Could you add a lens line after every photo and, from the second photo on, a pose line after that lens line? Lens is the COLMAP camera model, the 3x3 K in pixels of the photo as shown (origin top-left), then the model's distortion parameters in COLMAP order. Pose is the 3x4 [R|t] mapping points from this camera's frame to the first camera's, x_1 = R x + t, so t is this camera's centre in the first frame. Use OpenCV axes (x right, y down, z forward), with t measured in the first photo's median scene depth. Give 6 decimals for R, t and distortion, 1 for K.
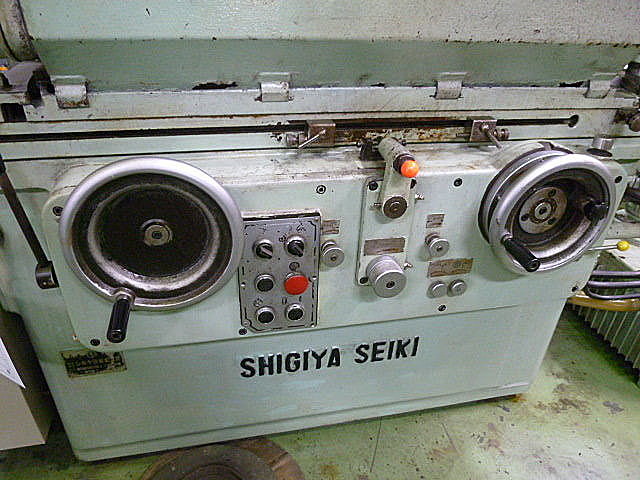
lens RADIAL K [[483.5, 0, 321.4], [0, 483.5, 246.5], [0, 0, 1]] dist [-0.032493, 0.009163]
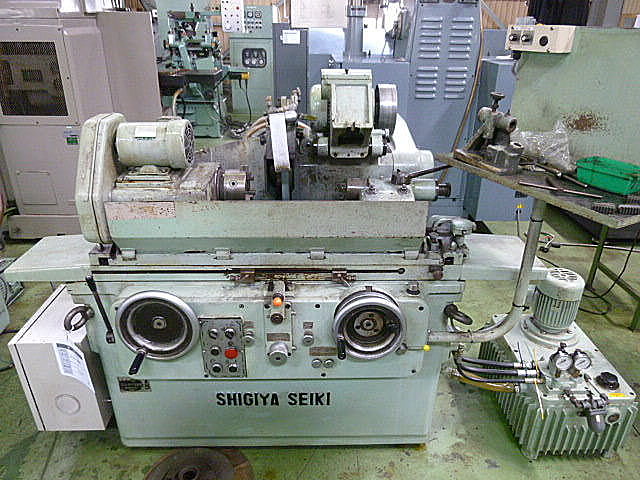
lens RADIAL K [[483.5, 0, 319.7], [0, 483.5, 240.6], [0, 0, 1]] dist [-0.032493, 0.009163]
pose [[0.980310, 0.051613, -0.190598, 0.605714], [-0.073423, 0.991304, -0.109202, -0.172590], [0.183305, 0.121047, 0.975575, -0.799744]]
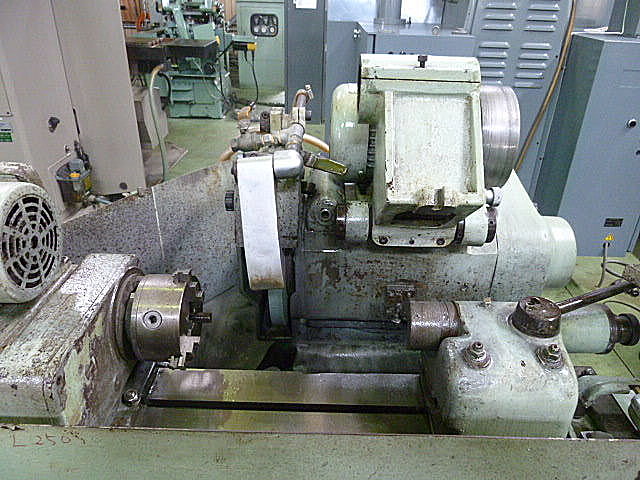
lens RADIAL K [[483.5, 0, 321.9], [0, 483.5, 241.3], [0, 0, 1]] dist [-0.032493, 0.009163]
pose [[0.974447, 0.087251, -0.206977, 0.346493], [-0.099551, 0.993788, -0.049753, -0.690921], [0.201350, 0.069086, 0.977080, 0.191448]]
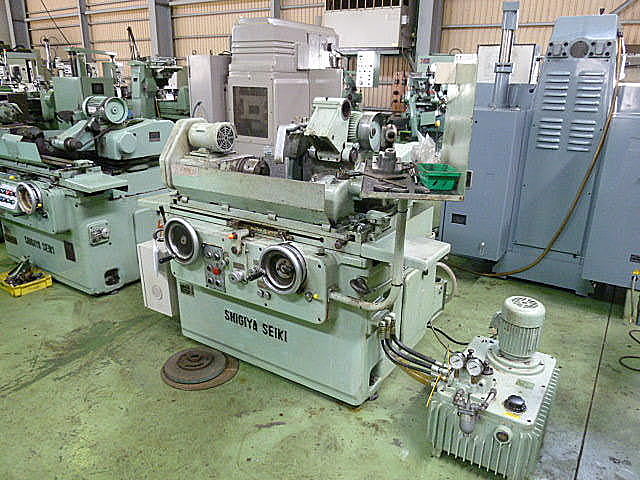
lens RADIAL K [[483.5, 0, 323.9], [0, 483.5, 240.4], [0, 0, 1]] dist [-0.032493, 0.009163]
pose [[0.700434, 0.194429, -0.686724, 2.295194], [-0.357724, 0.928234, -0.102058, -0.028557], [0.617597, 0.317142, 0.719718, -0.721640]]
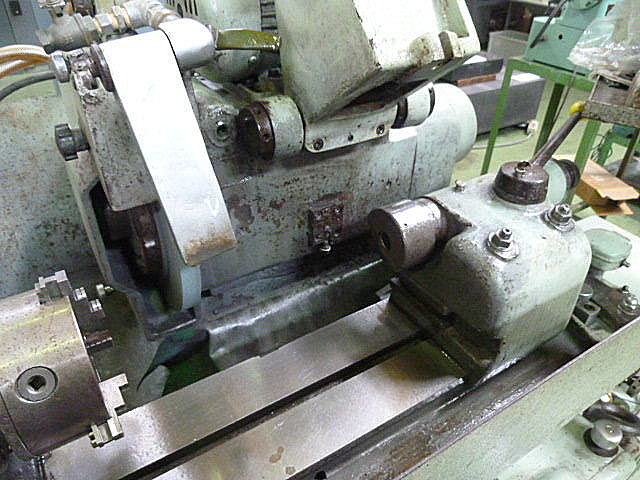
lens RADIAL K [[483.5, 0, 320.2], [0, 483.5, 242.2], [0, 0, 1]] dist [-0.032493, 0.009163]
pose [[0.939563, -0.217499, 0.264415, 0.061475], [0.196433, 0.974987, 0.103993, -0.687125], [-0.280420, -0.045768, 0.958786, 0.469792]]
